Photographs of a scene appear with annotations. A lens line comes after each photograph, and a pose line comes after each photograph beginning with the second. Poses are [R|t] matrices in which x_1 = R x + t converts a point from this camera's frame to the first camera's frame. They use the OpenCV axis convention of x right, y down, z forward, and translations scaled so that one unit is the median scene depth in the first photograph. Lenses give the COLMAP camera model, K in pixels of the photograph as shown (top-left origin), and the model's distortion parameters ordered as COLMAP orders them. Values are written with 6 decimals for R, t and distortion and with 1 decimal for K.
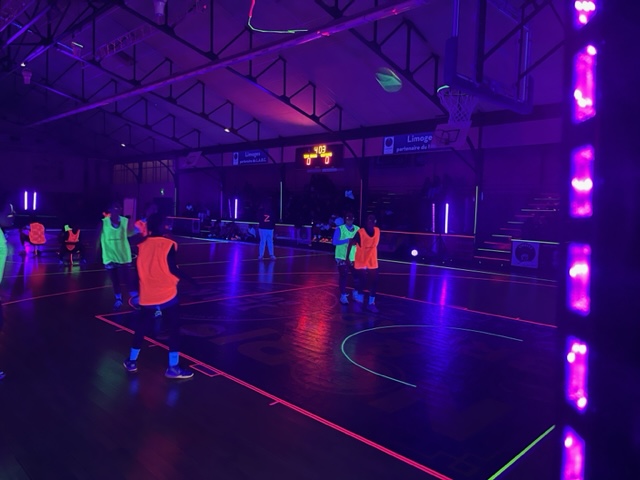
lens RADIAL K [[477.4, 0, 322.8], [0, 477.4, 239.3], [0, 0, 1]] dist [0.059901, -0.087691]
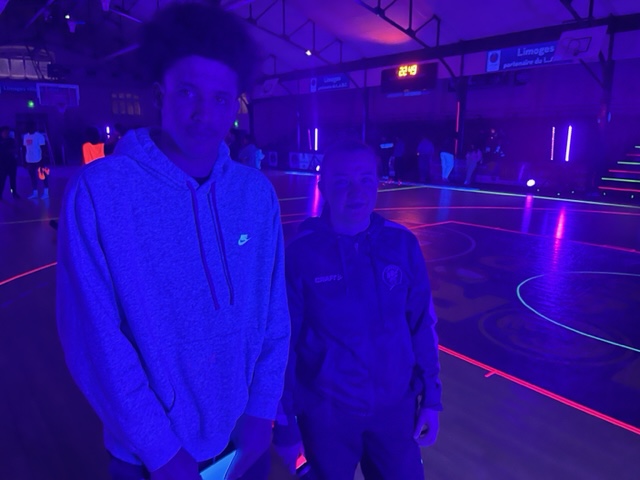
lens RADIAL K [[477.4, 0, 321.7], [0, 477.4, 236.1], [0, 0, 1]] dist [0.059901, -0.087691]
pose [[0.992474, 0.000938, -0.122451, -0.064181], [0.015715, 0.990727, 0.134956, -0.001660], [0.121442, -0.135864, 0.983256, 0.043087]]
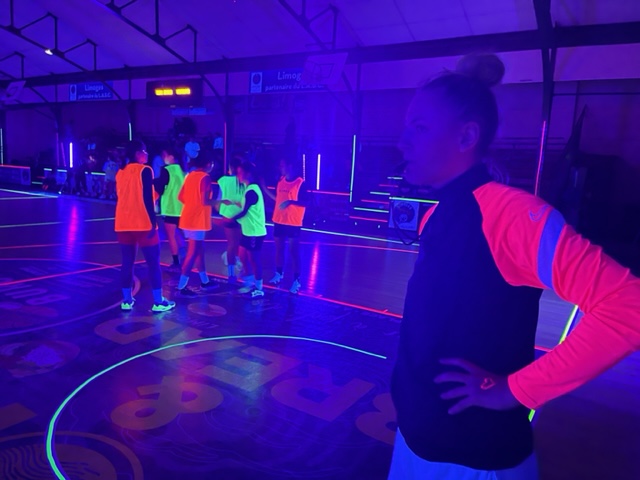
lens RADIAL K [[477.4, 0, 320.0], [0, 477.4, 237.6], [0, 0, 1]] dist [0.059901, -0.087691]
pose [[0.977133, -0.010431, 0.212374, 0.062283], [-0.009021, 0.995863, 0.090418, -0.003666], [-0.212439, -0.090266, 0.972996, 0.131323]]
